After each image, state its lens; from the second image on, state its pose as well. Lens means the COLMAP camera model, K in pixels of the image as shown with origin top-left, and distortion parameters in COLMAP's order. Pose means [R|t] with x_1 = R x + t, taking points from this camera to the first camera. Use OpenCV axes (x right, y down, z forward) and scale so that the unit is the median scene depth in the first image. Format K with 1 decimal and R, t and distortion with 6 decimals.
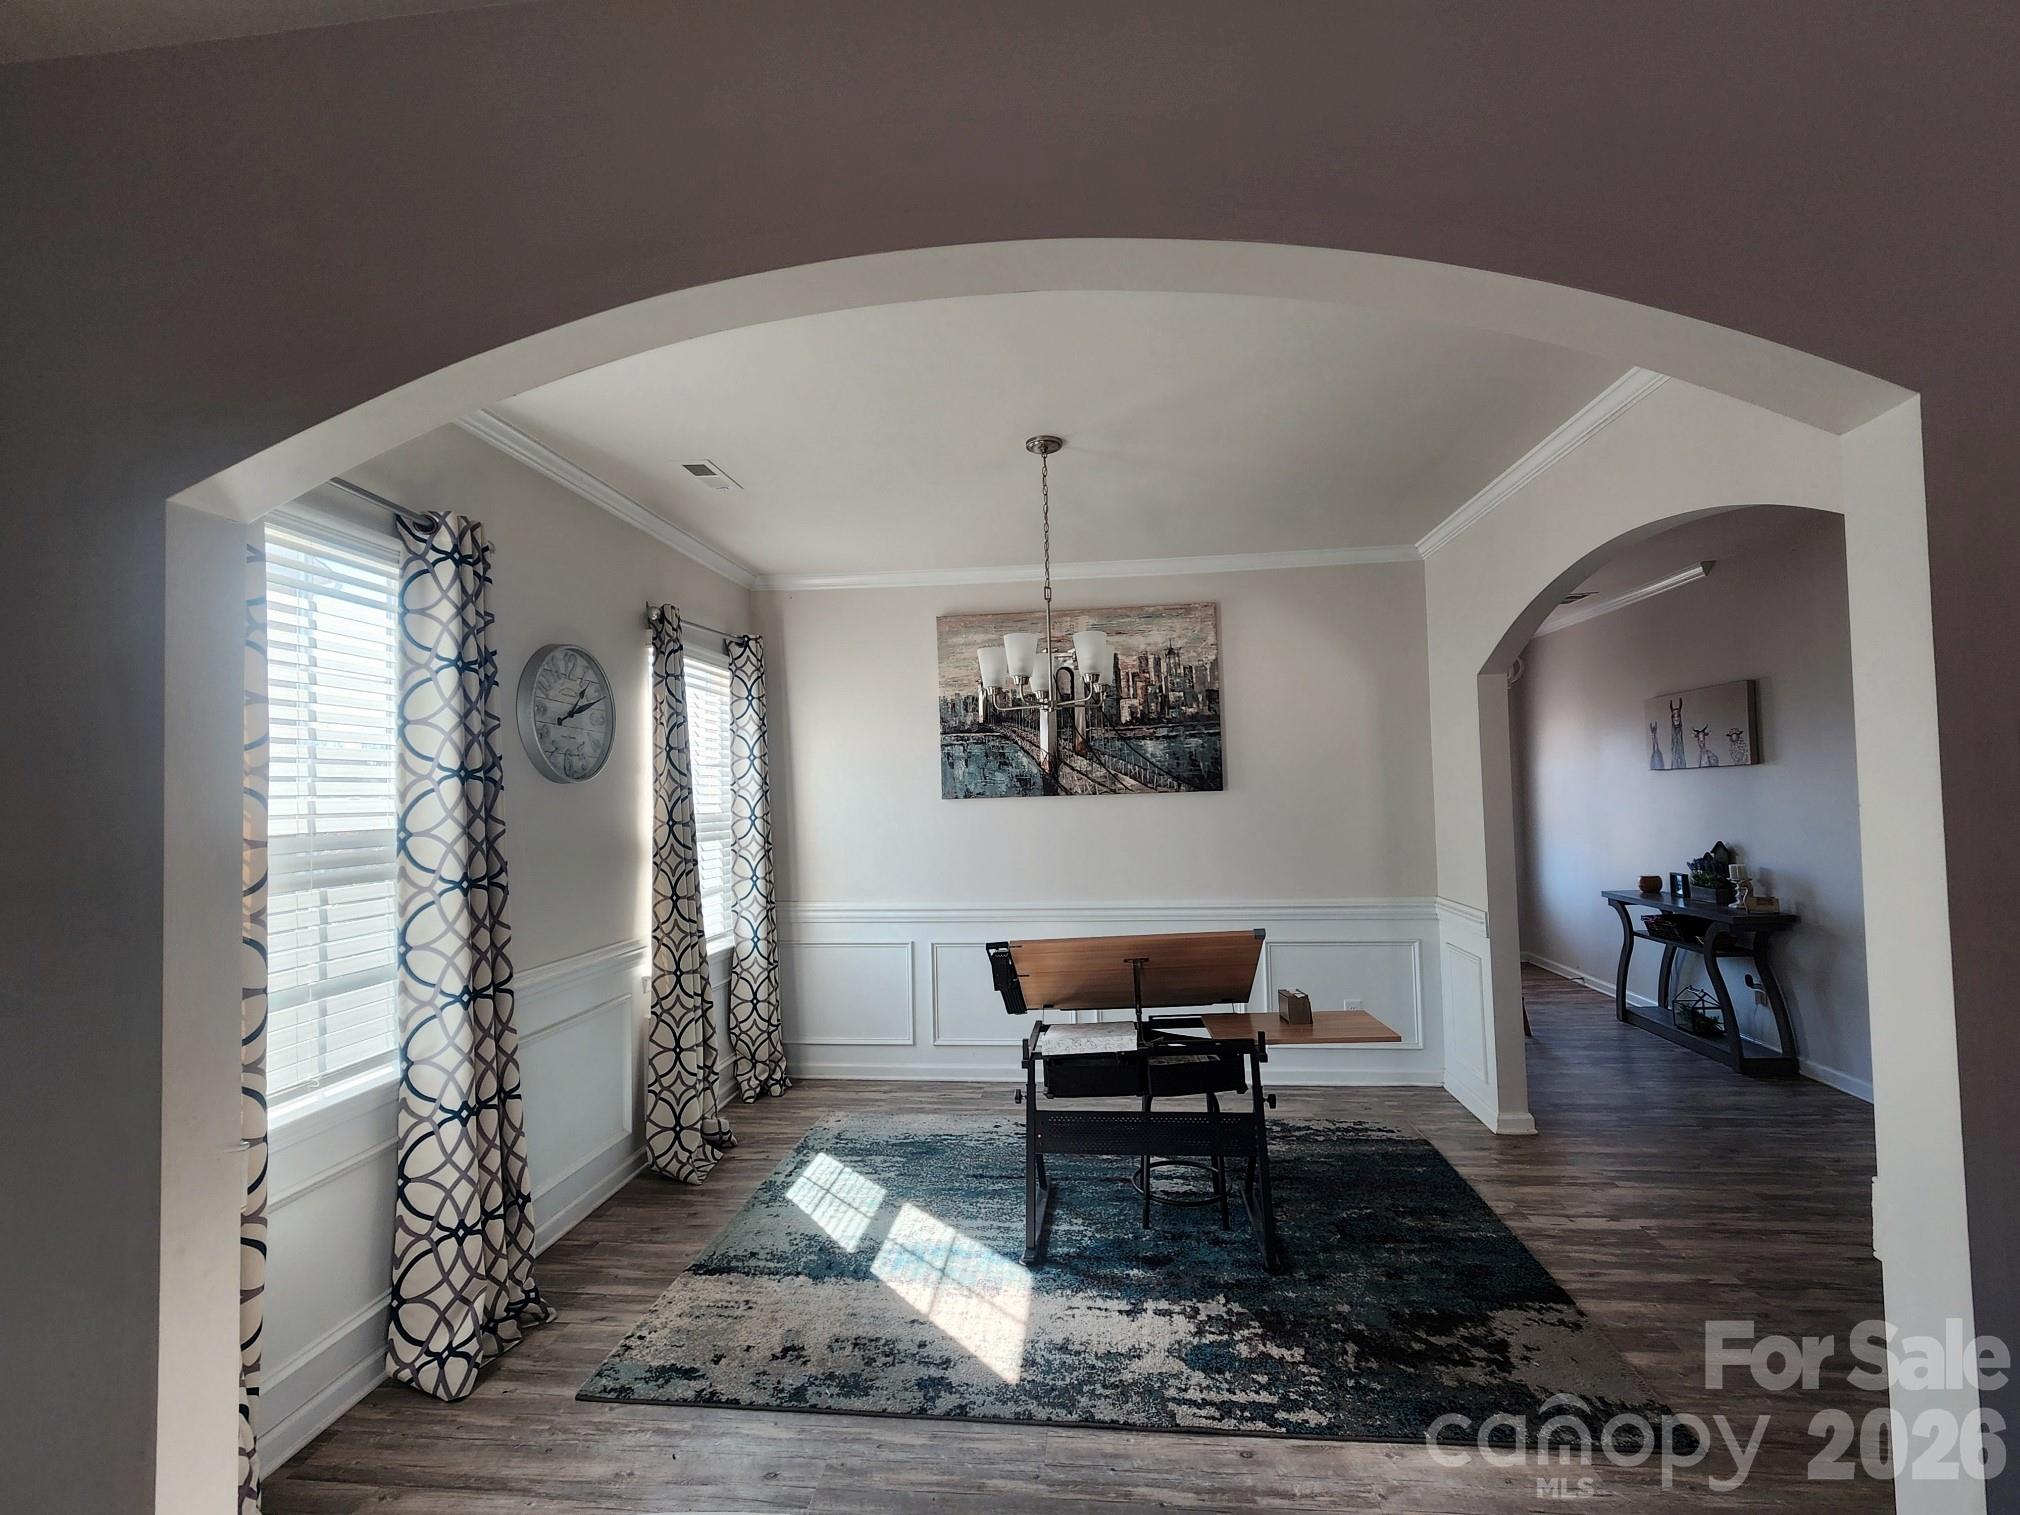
lens RADIAL K [[832.5, 0, 1011.0], [0, 832.5, 766.7], [0, 0, 1]] dist [0.000419, 0.000257]
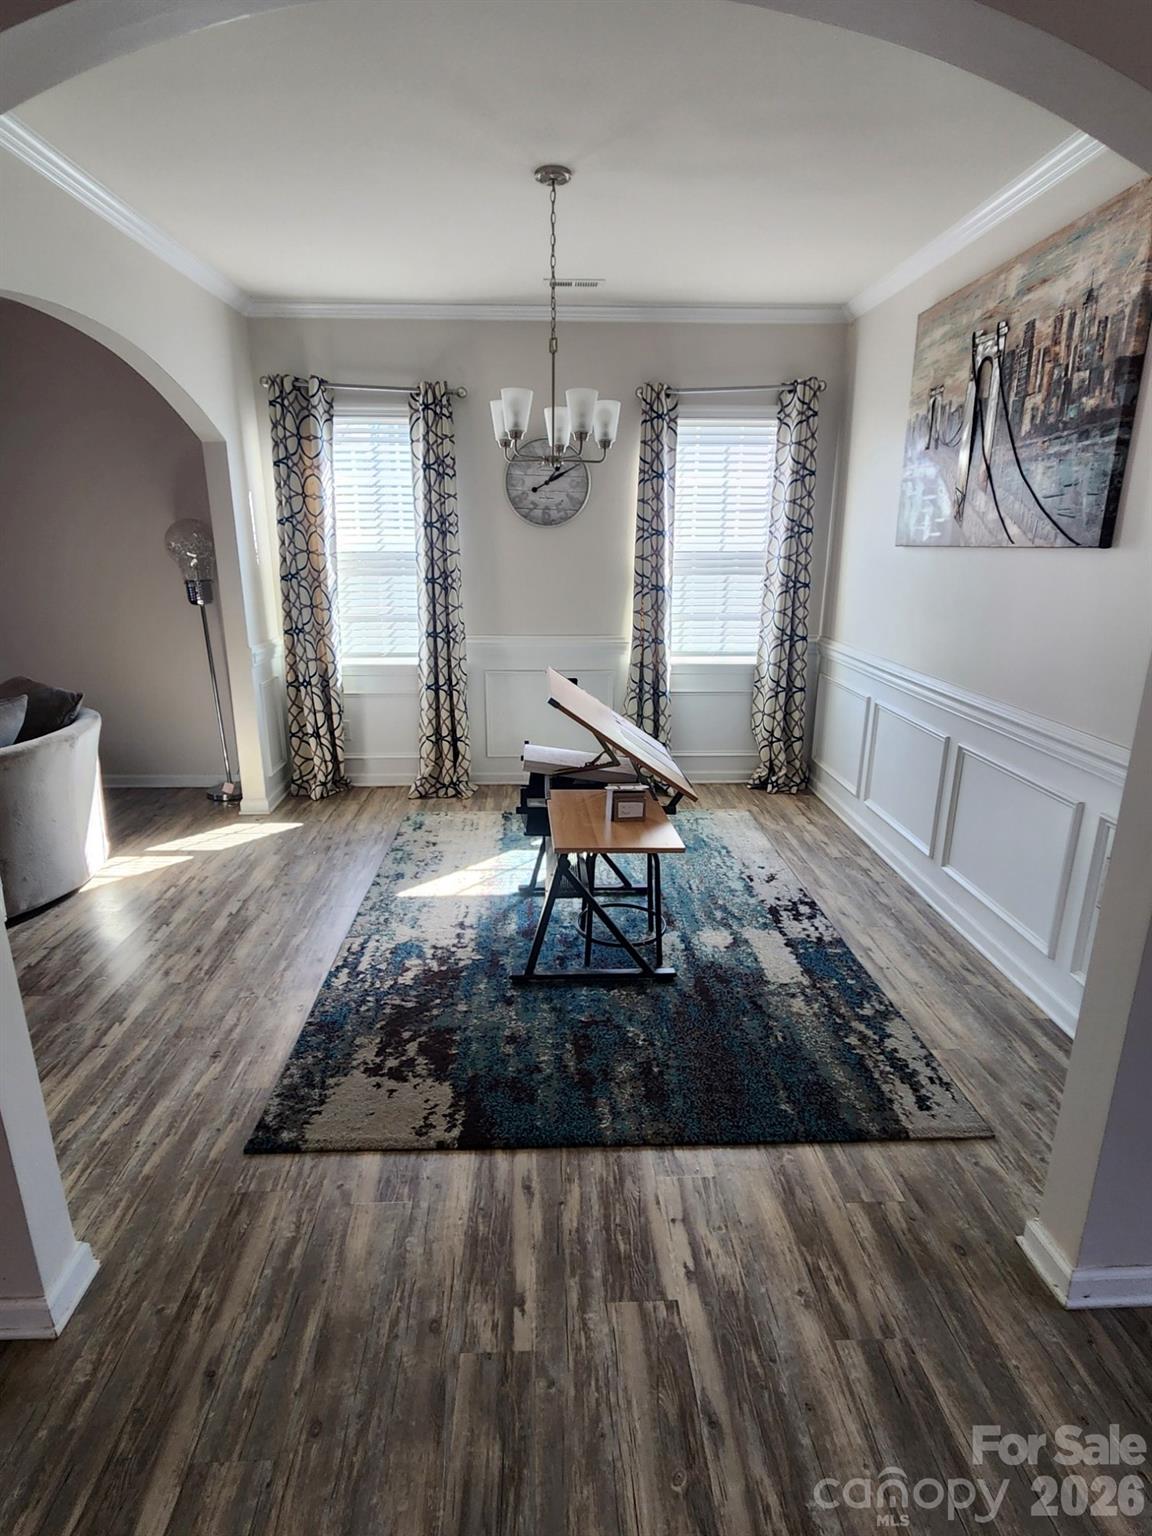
lens RADIAL K [[766.6, 0, 571.2], [0, 766.6, 760.3], [0, 0, 1]] dist [-0.009283, -0.000191]
pose [[0.187499, 0.296506, -0.936444, 1.229467], [0.029469, 0.951225, 0.307087, -0.008184], [0.981823, -0.085174, 0.169616, 0.918285]]
